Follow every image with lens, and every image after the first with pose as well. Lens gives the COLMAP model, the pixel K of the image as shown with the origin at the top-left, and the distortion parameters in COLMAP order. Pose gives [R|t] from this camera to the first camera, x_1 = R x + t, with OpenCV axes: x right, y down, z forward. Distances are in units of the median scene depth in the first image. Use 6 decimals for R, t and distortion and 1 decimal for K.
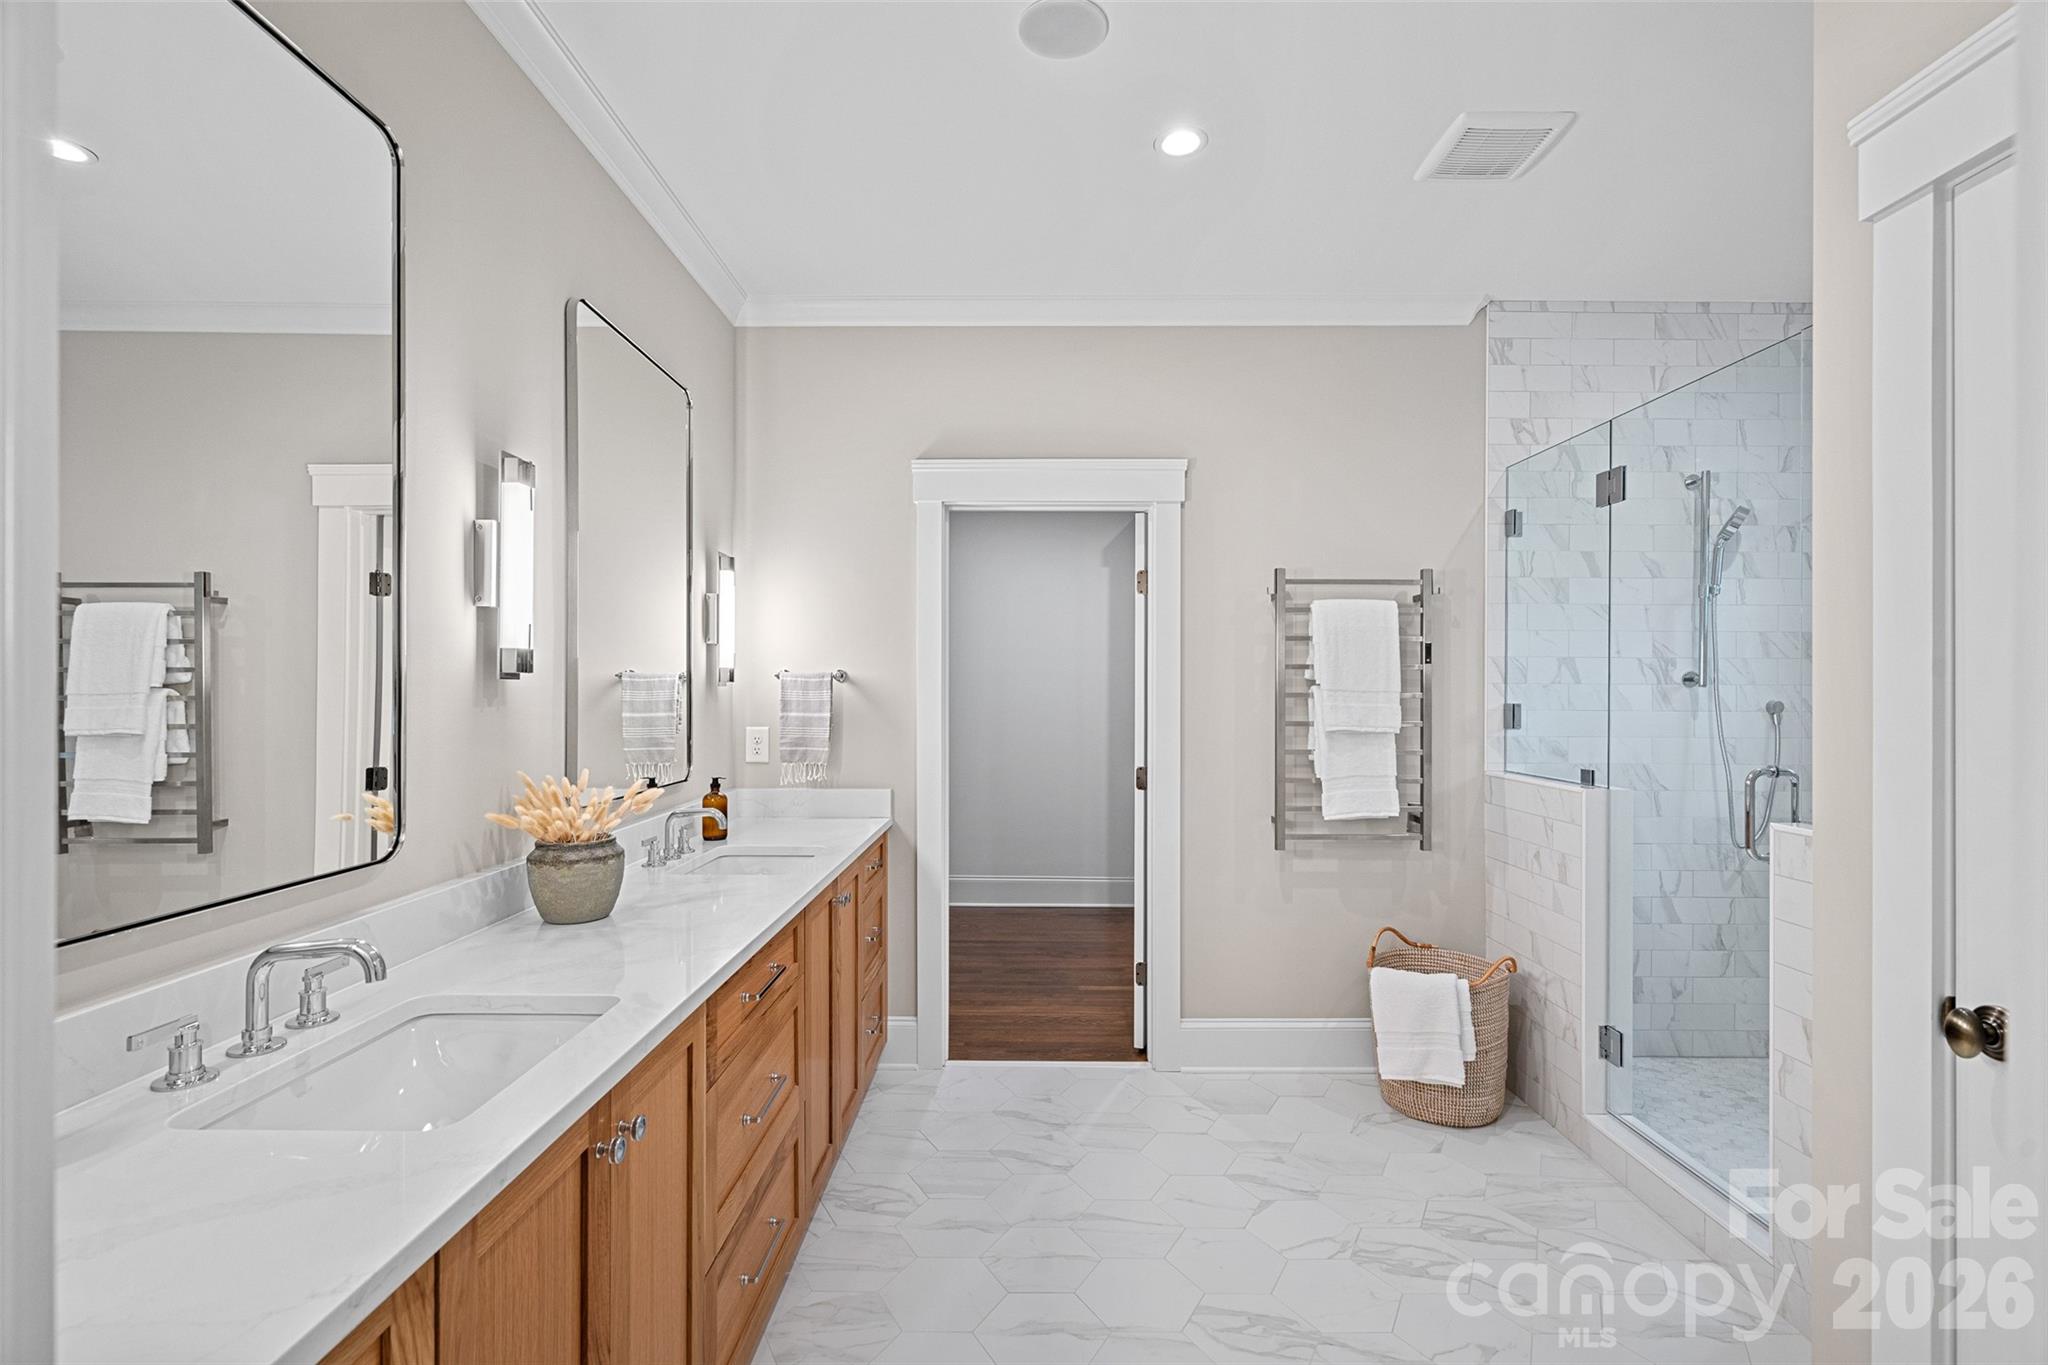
lens RADIAL K [[936.4, 0, 1025.1], [0, 936.4, 682.6], [0, 0, 1]] dist [0.003727, 0.000982]
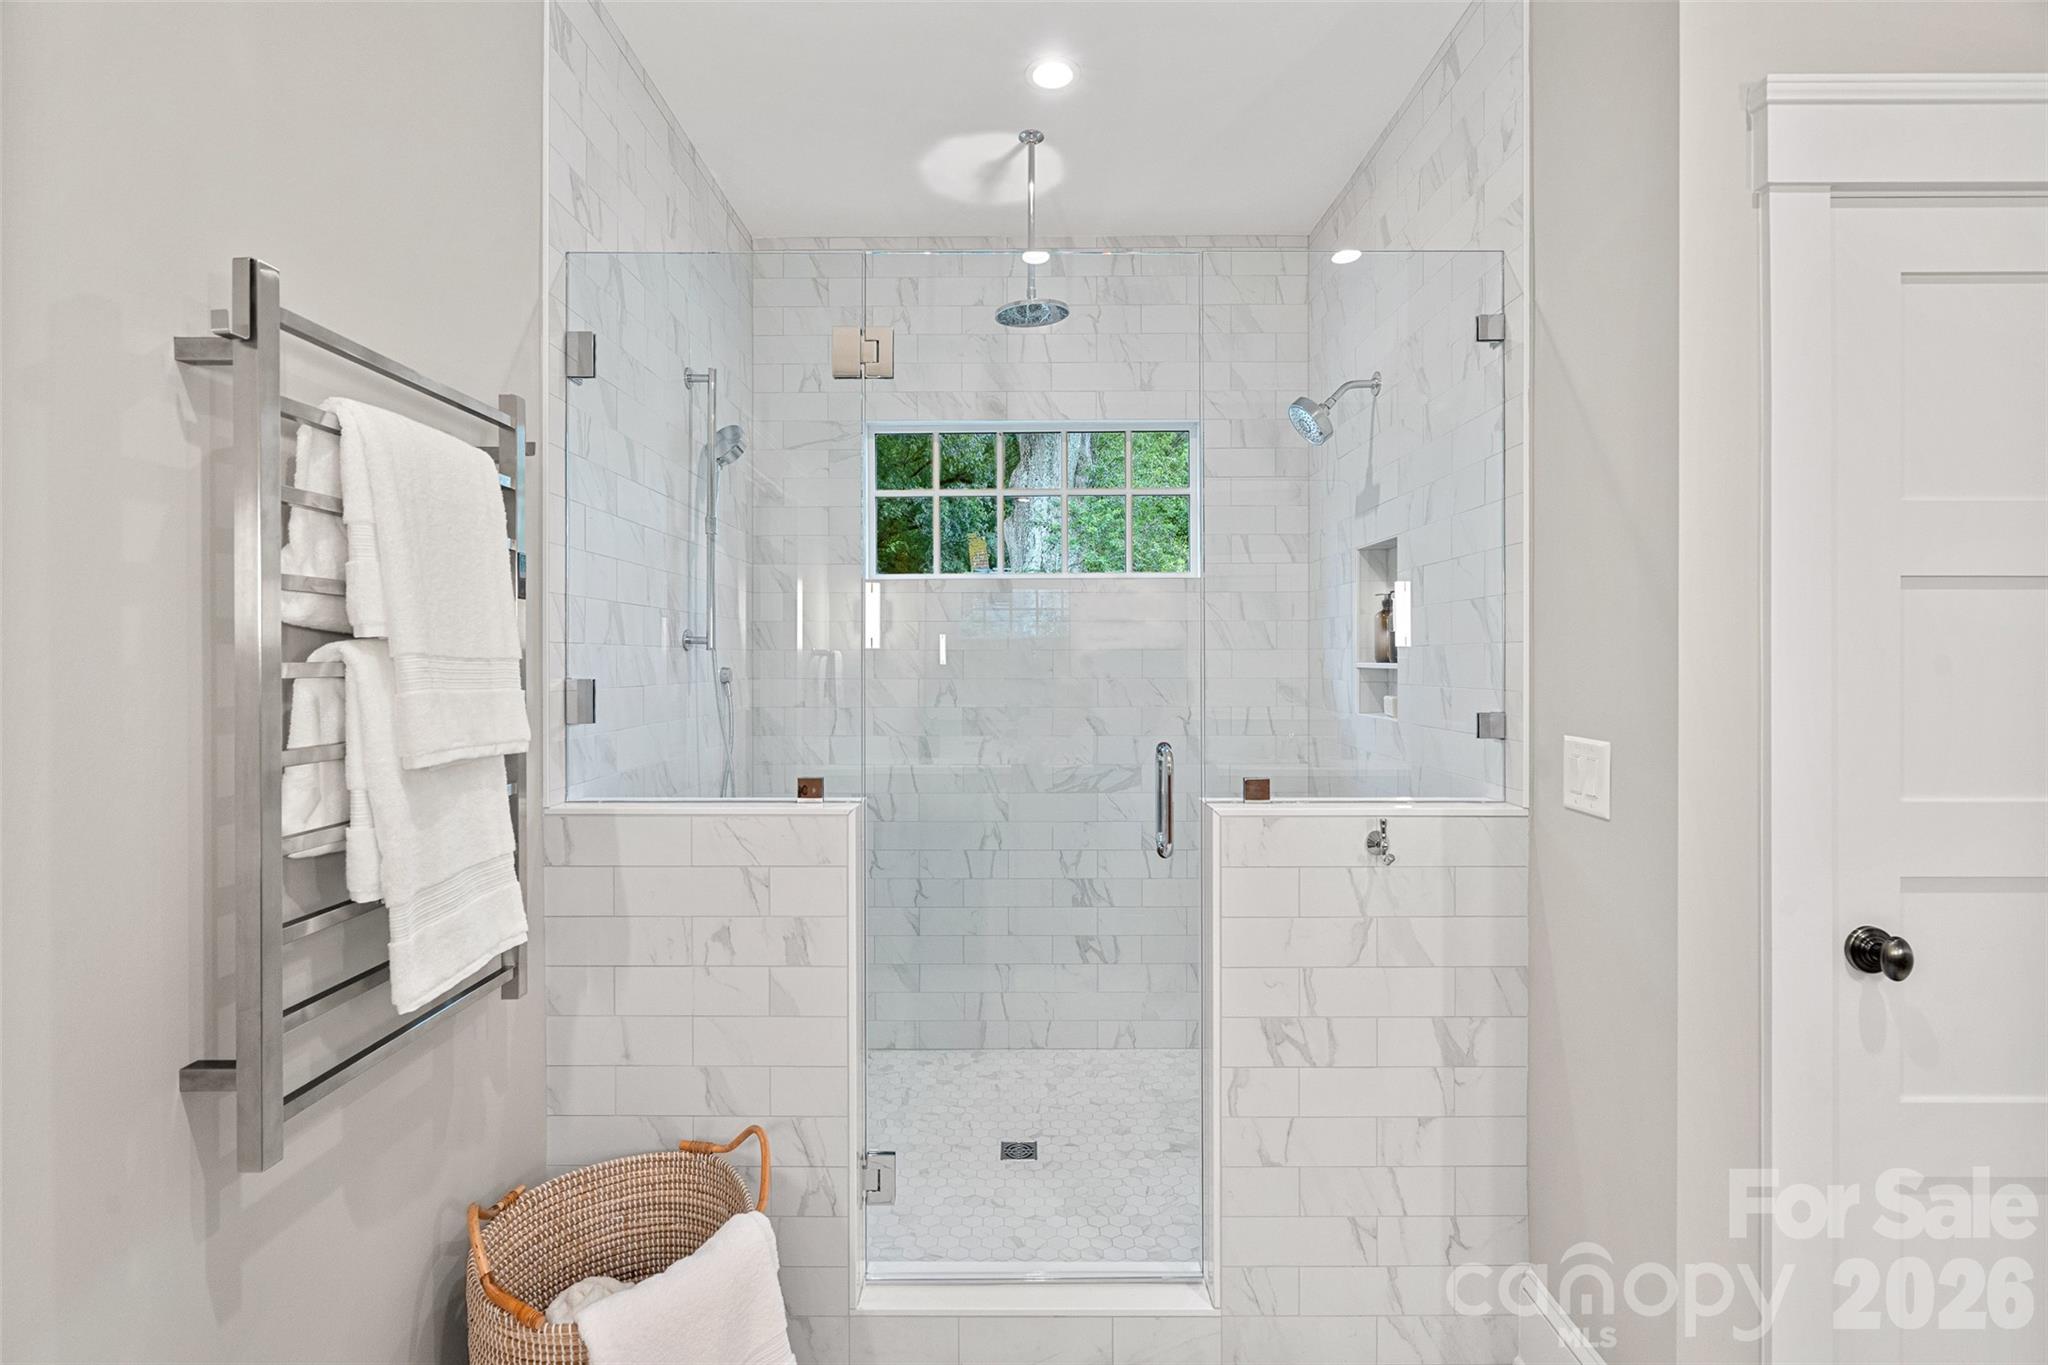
lens RADIAL K [[936.4, 0, 1019.0], [0, 936.4, 655.0], [0, 0, 1]] dist [0.003727, 0.000982]
pose [[-0.003590, -0.000042, 0.999994, -0.050685], [-0.001130, 0.999999, 0.000038, 0.006922], [-0.999993, -0.001130, -0.003591, 0.839025]]
